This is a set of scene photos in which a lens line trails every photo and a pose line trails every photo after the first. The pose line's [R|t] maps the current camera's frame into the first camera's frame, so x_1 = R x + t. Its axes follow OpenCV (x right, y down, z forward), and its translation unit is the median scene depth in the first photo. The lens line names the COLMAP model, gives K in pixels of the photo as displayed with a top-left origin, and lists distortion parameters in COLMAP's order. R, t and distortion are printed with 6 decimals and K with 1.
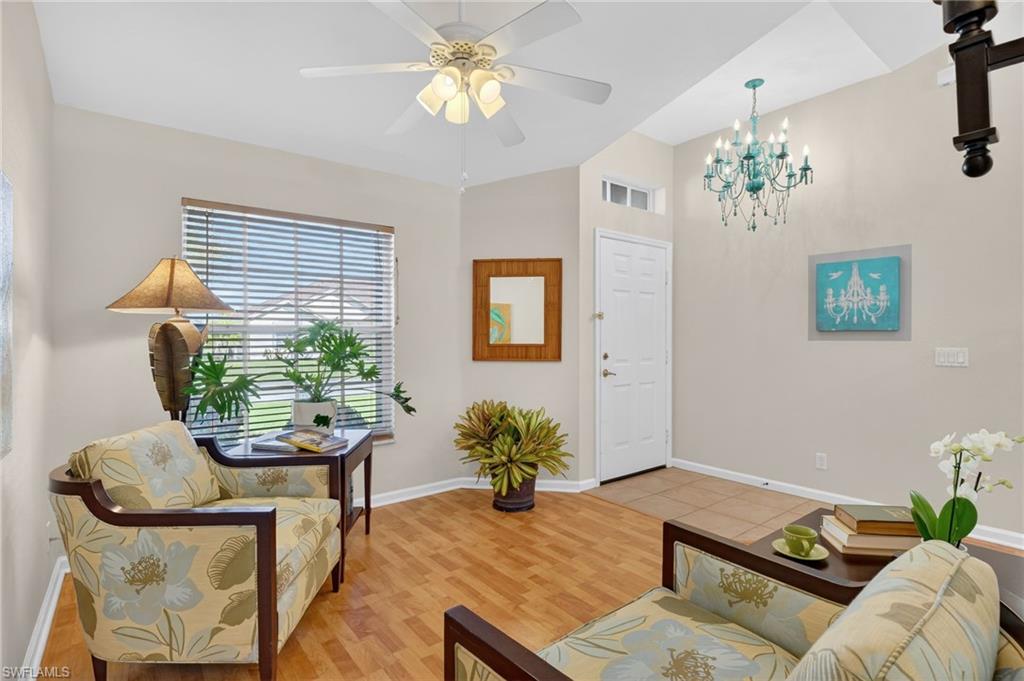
lens RADIAL K [[499.1, 0, 508.5], [0, 499.1, 338.2], [0, 0, 1]] dist [-0.010728, -0.008383]
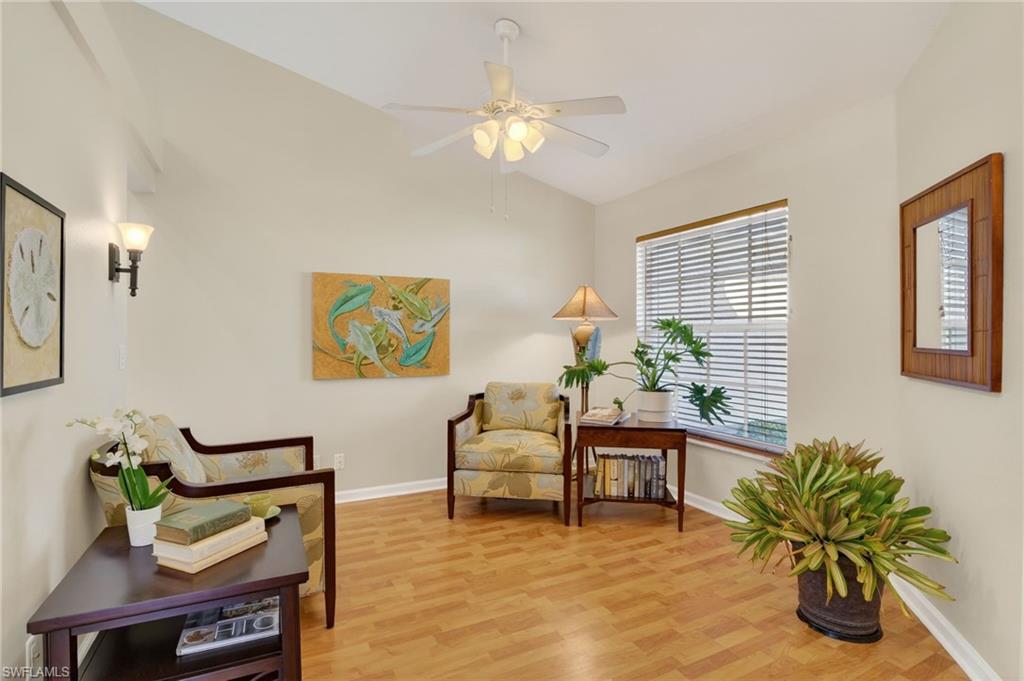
lens RADIAL K [[499.1, 0, 508.5], [0, 499.1, 338.2], [0, 0, 1]] dist [-0.010728, -0.008383]
pose [[-0.196933, 0.008241, -0.980382, 0.941177], [-0.005141, 0.999942, 0.009438, -0.004044], [0.980404, 0.006899, -0.196879, 1.053718]]
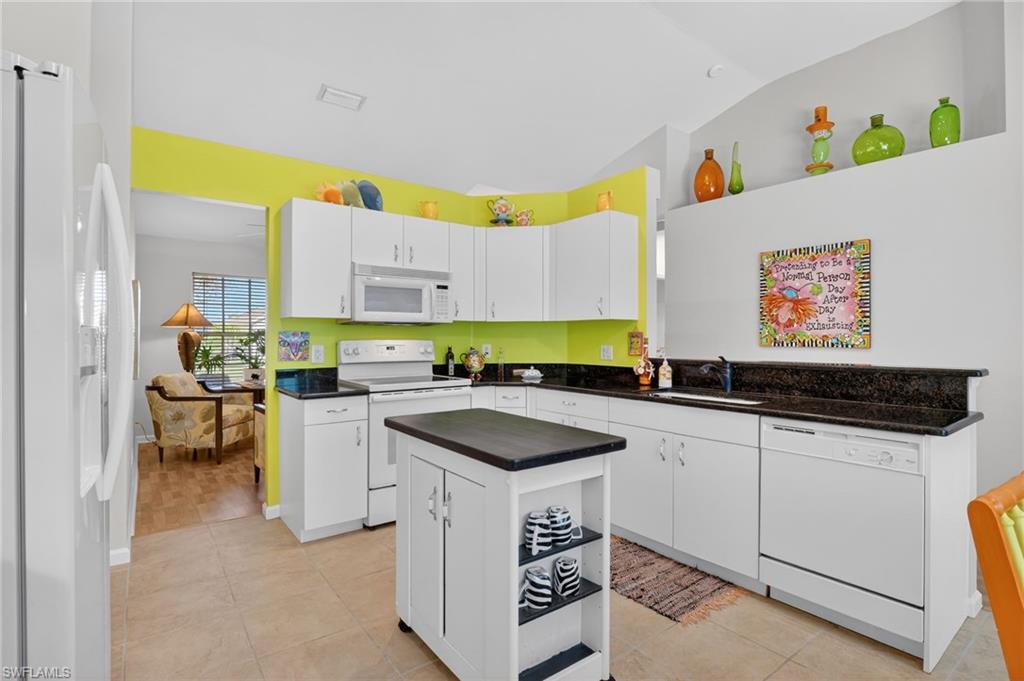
lens RADIAL K [[499.1, 0, 508.5], [0, 499.1, 338.2], [0, 0, 1]] dist [-0.010728, -0.008383]
pose [[0.999843, 0.002067, -0.017585, 0.855574], [-0.002181, 0.999977, -0.006466, 0.010309], [0.017571, 0.006503, 0.999824, -1.282105]]
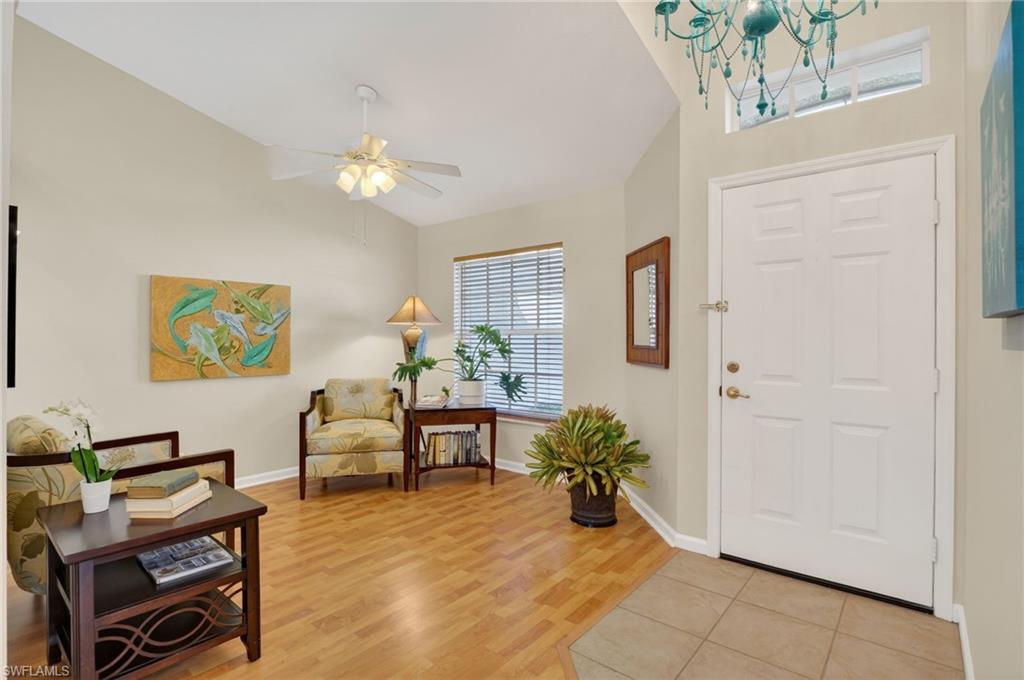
lens RADIAL K [[499.1, 0, 508.5], [0, 499.1, 337.7], [0, 0, 1]] dist [-0.010728, -0.008383]
pose [[0.210828, 0.002037, -0.977521, 1.269285], [-0.006389, 0.999979, 0.000706, -0.002584], [0.977502, 0.006097, 0.210836, 0.934822]]
